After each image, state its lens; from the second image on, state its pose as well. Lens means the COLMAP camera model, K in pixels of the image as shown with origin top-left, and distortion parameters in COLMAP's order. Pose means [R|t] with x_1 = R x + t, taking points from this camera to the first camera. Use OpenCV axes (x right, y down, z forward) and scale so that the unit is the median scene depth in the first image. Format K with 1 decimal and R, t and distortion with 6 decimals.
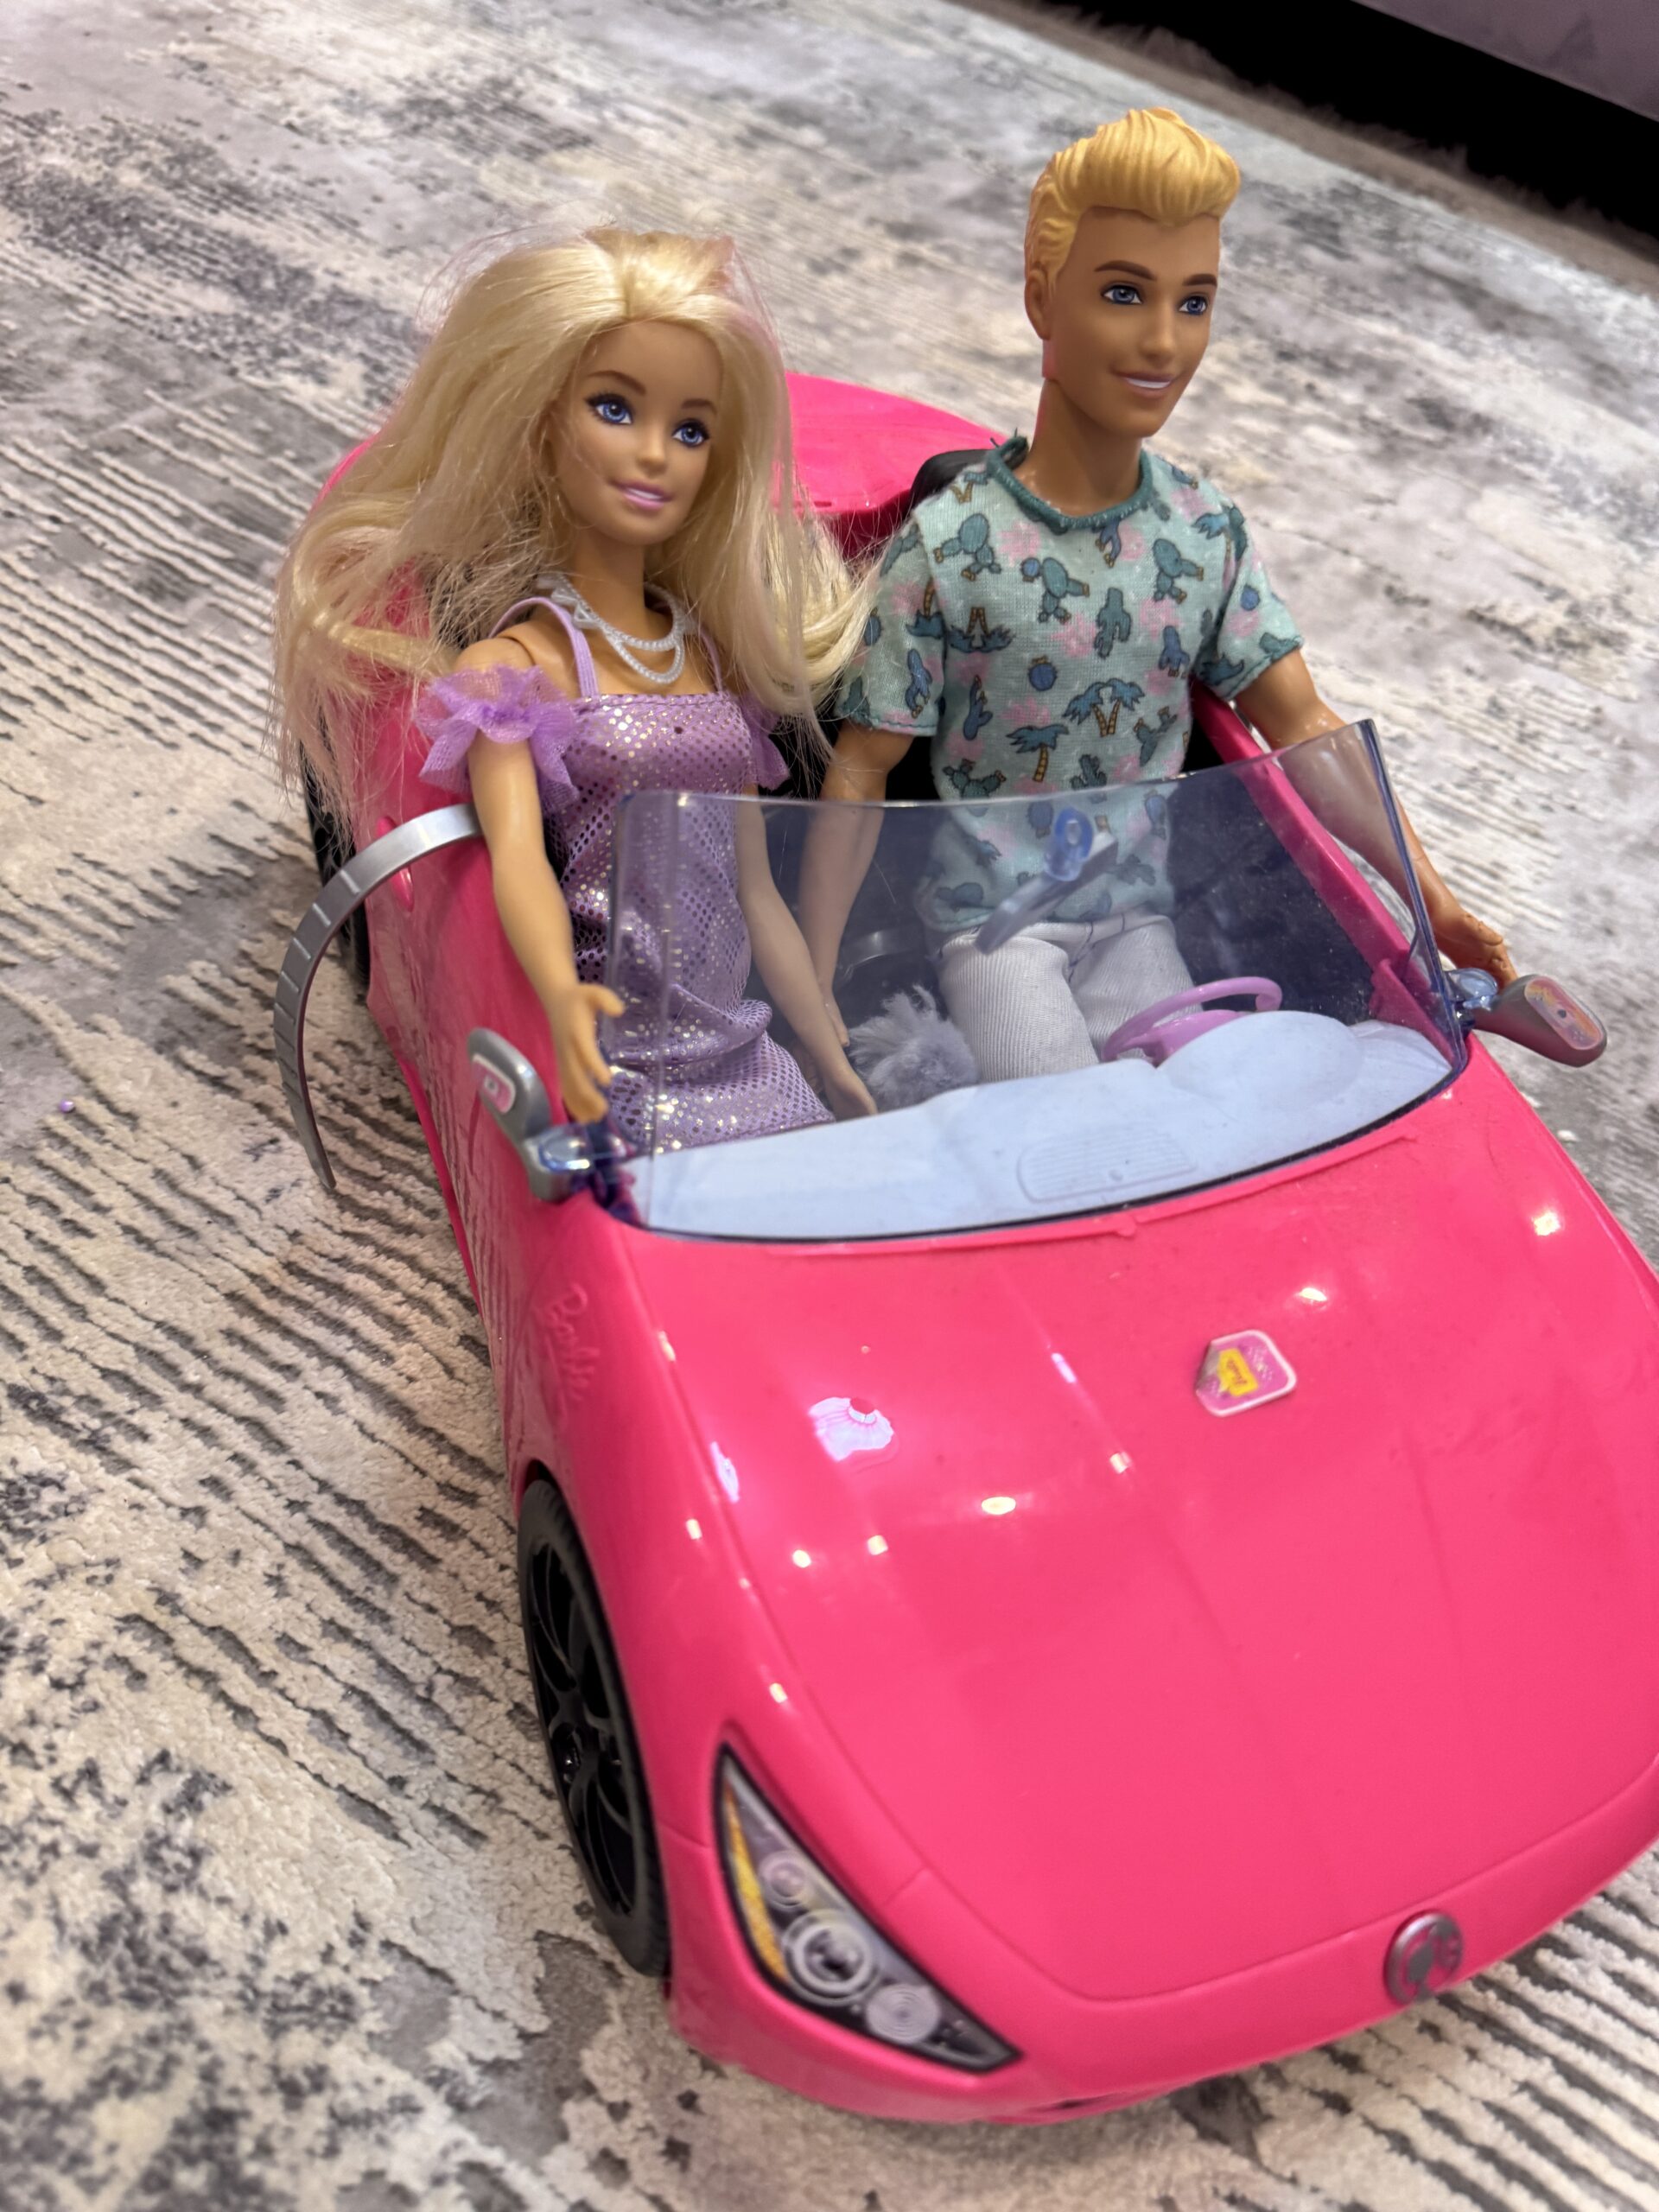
lens RADIAL K [[1548.2, 0, 831.4], [0, 1548.2, 1122.0], [0, 0, 1]] dist [-0.024210, 0.004635]
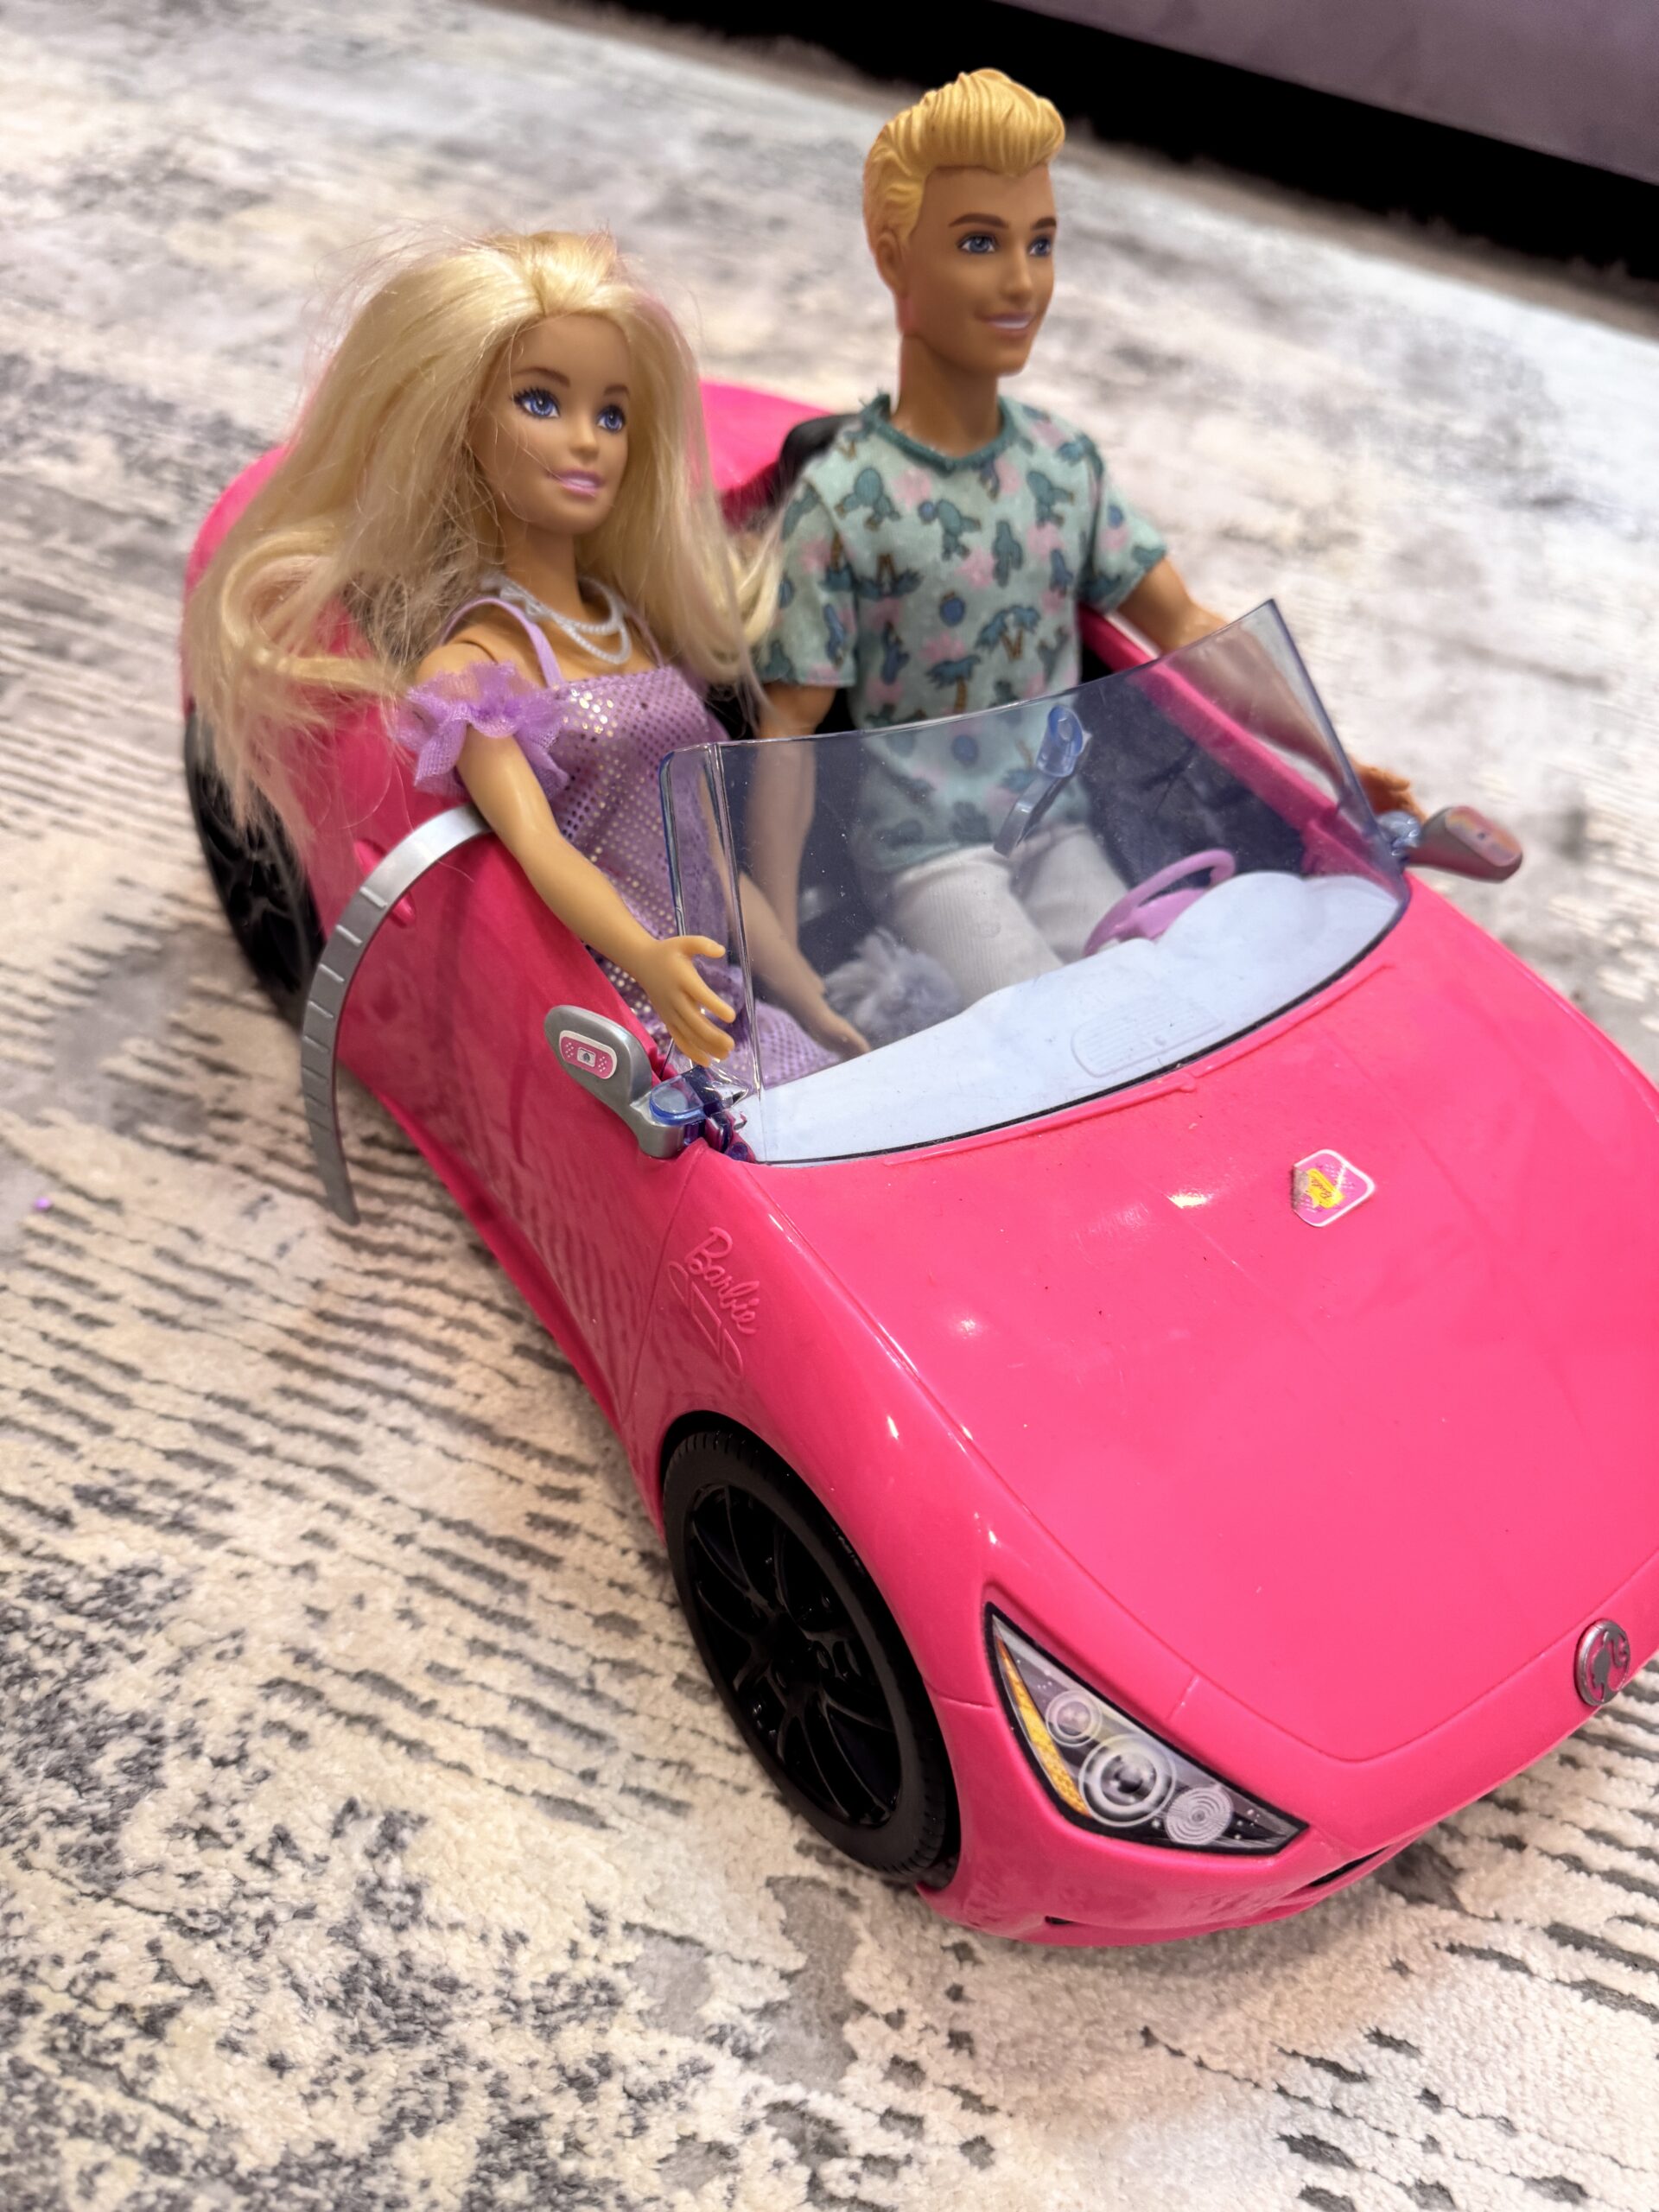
lens RADIAL K [[1558.1, 0, 829.5], [0, 1558.1, 1106.0], [0, 0, 1]] dist [-0.035239, 0.005888]
pose [[0.971523, -0.190071, 0.141480, -0.176196], [0.193061, 0.981157, -0.007588, 0.038484], [-0.137372, 0.034686, 0.989912, -0.027149]]
